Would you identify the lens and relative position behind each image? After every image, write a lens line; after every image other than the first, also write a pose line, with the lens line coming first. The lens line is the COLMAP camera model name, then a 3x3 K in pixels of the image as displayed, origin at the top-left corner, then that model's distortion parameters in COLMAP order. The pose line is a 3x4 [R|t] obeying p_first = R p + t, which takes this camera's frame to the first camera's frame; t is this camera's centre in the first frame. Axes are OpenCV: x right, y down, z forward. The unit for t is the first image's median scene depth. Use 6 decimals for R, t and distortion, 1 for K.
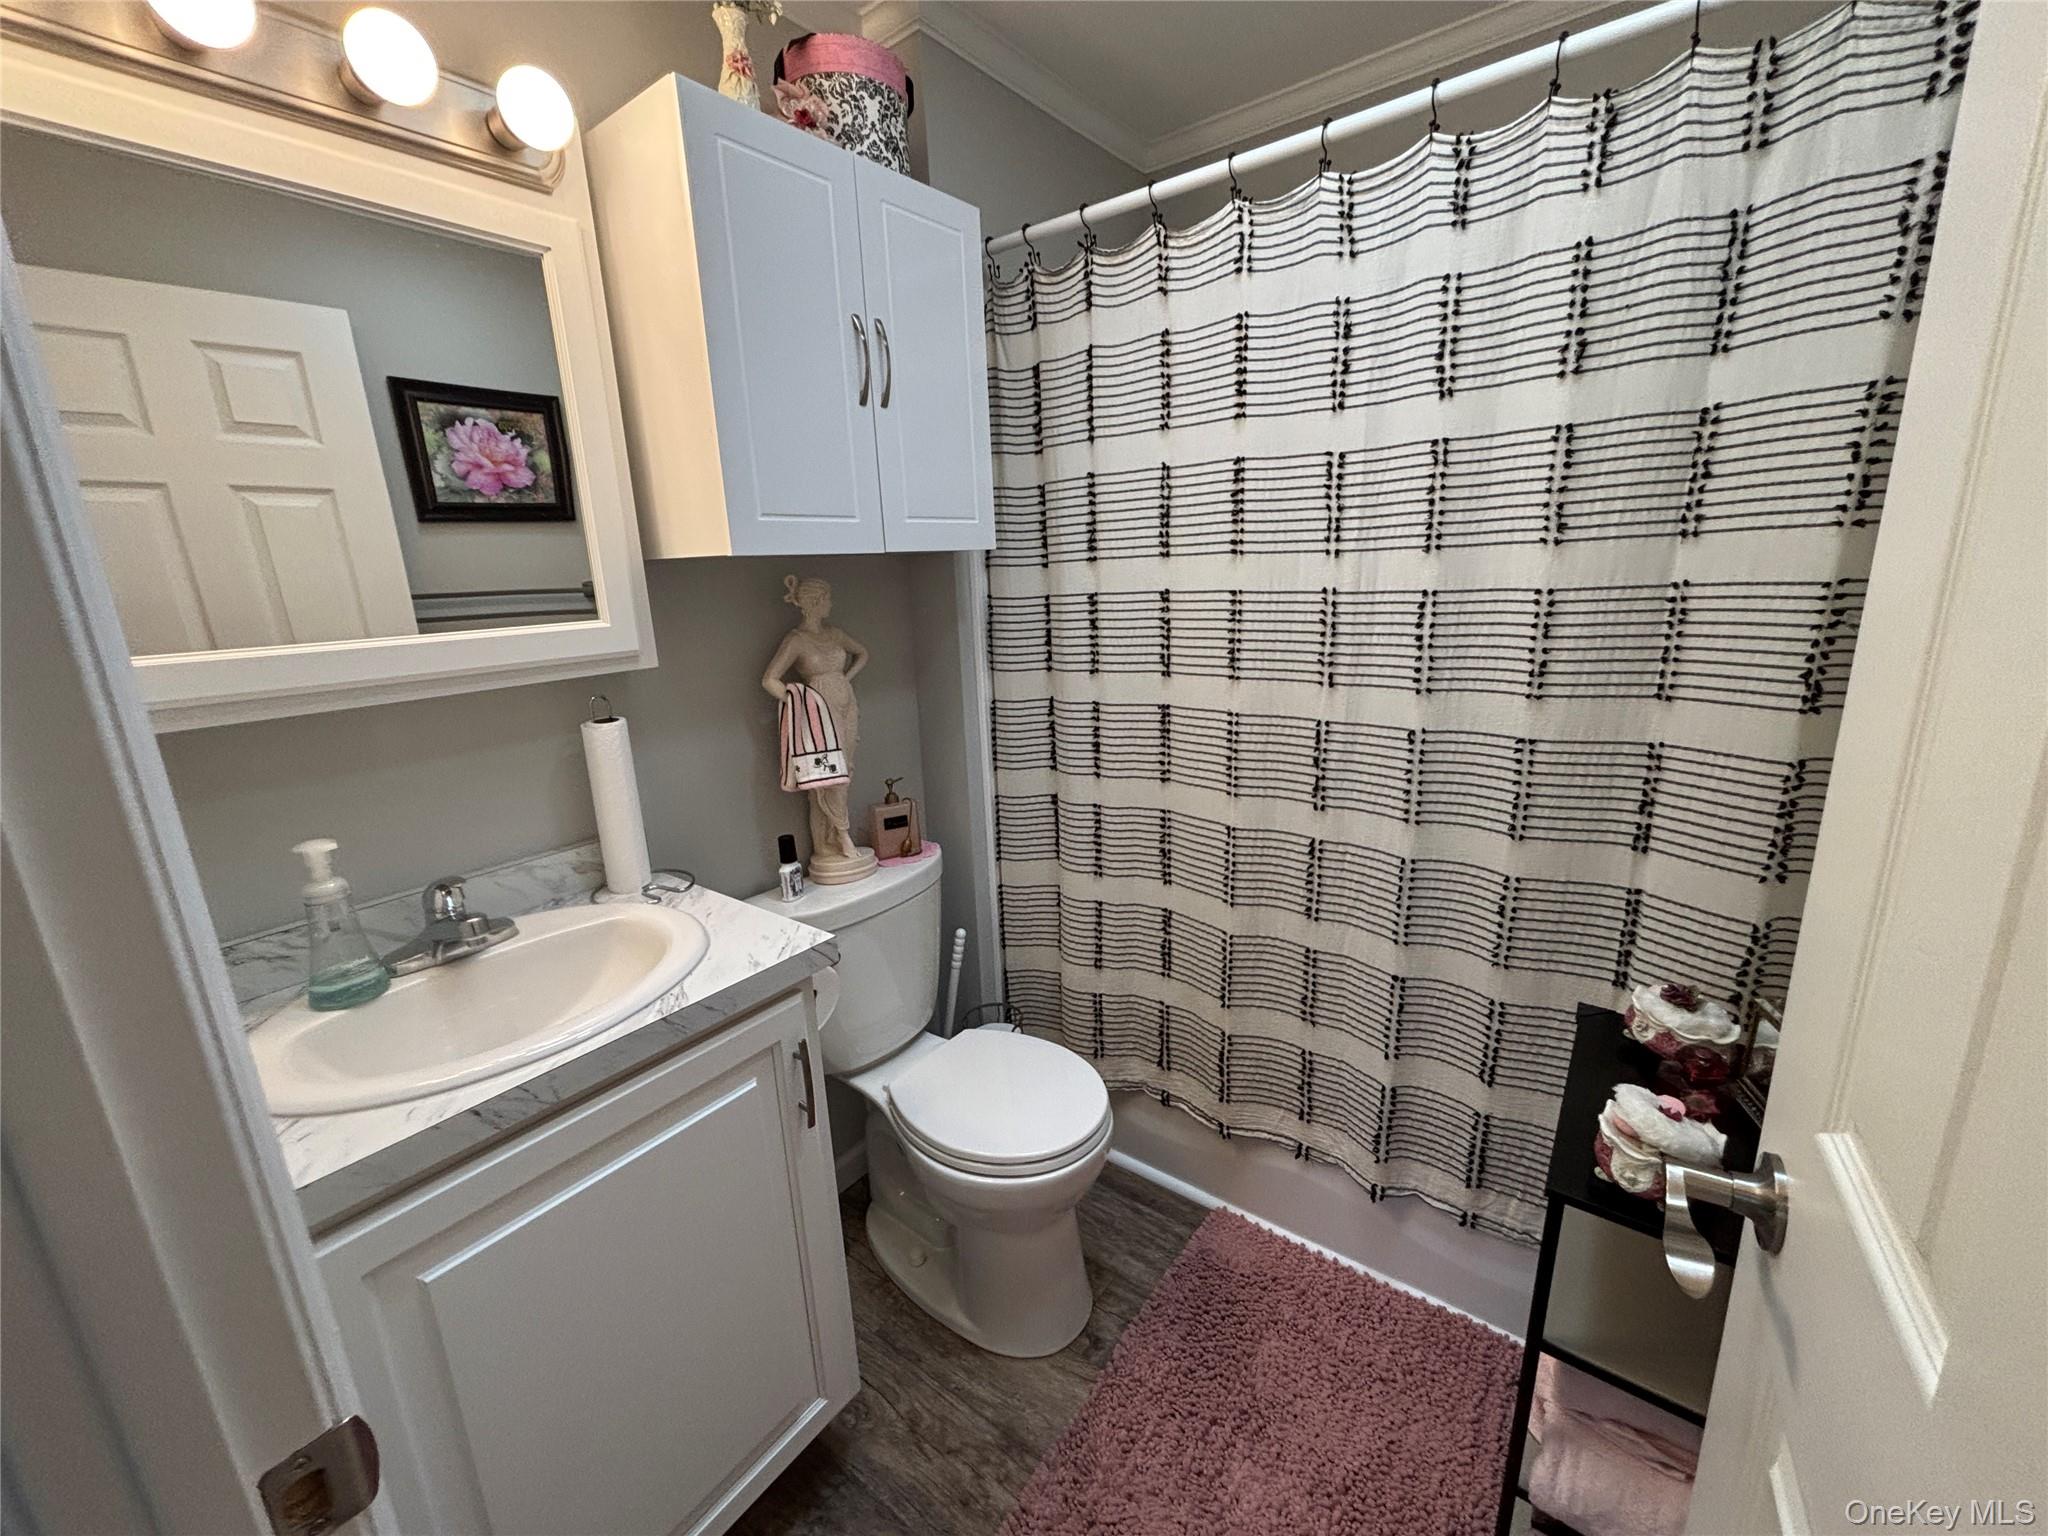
lens RADIAL K [[825.8, 0, 1022.6], [0, 825.8, 764.3], [0, 0, 1]] dist [-0.001723, 0.000526]
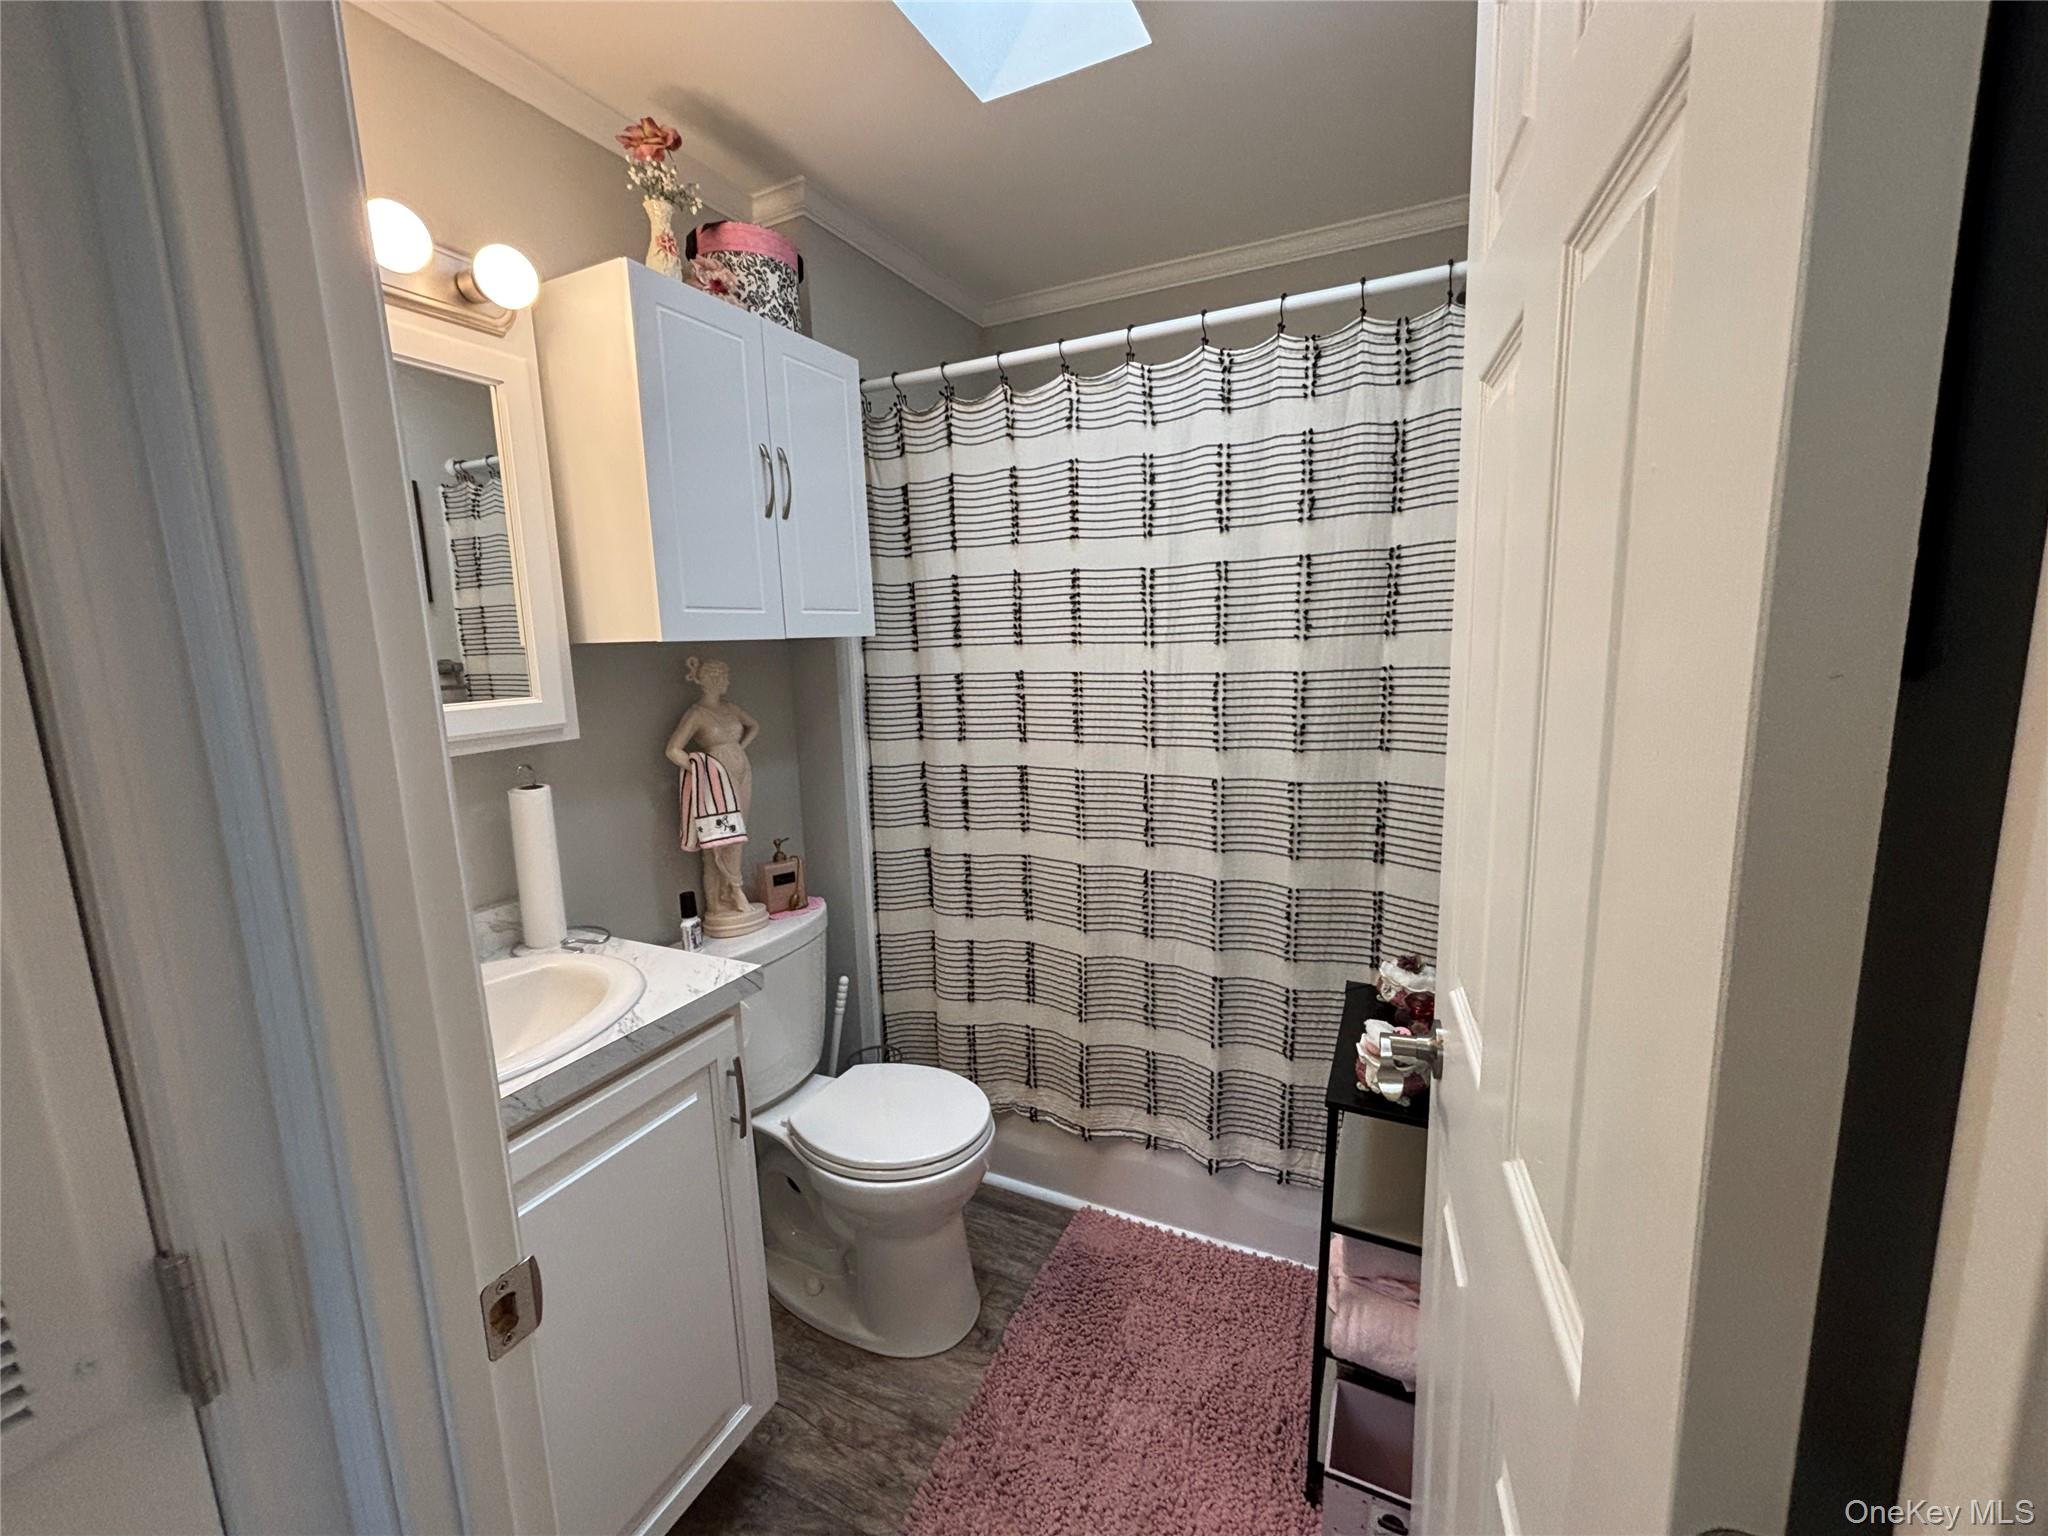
lens RADIAL K [[825.8, 0, 1019.1], [0, 825.8, 766.1], [0, 0, 1]] dist [-0.001723, 0.000526]
pose [[0.979580, -0.021137, 0.199938, -0.083513], [0.039113, 0.995493, -0.086392, 0.036731], [-0.197211, 0.092449, 0.975992, -0.191553]]
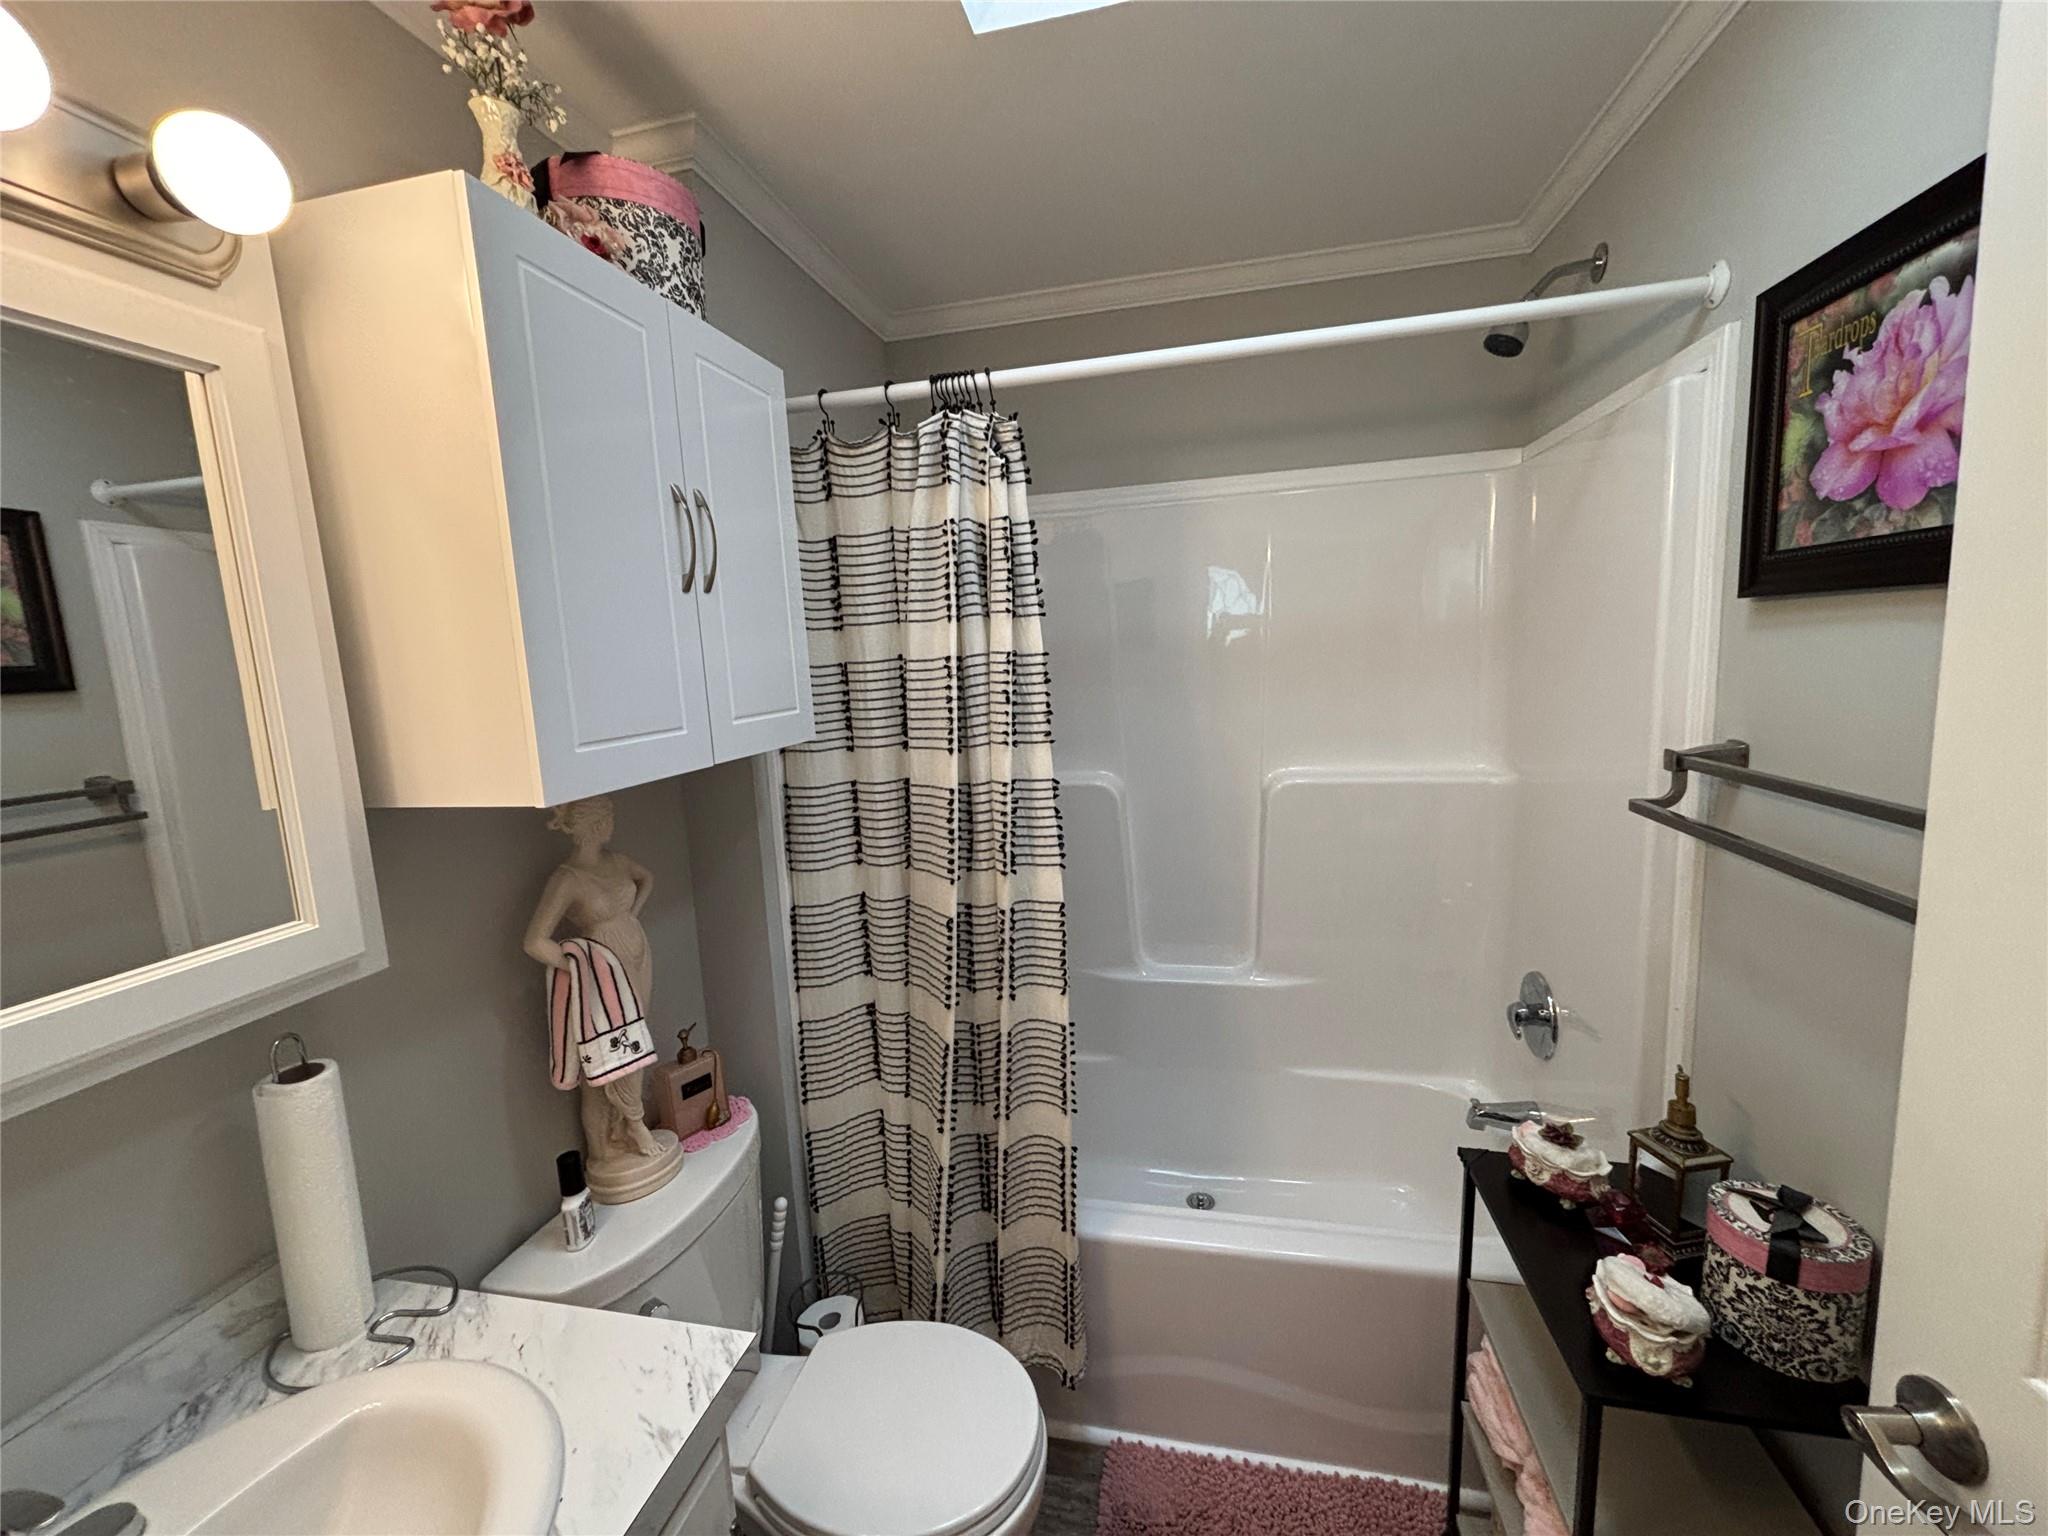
lens RADIAL K [[825.8, 0, 1018.4], [0, 825.8, 769.2], [0, 0, 1]] dist [-0.001723, 0.000526]
pose [[0.903933, -0.064776, 0.422741, -0.248509], [0.115844, 0.988596, -0.096223, -0.151294], [-0.411687, 0.135951, 0.901128, 0.172031]]
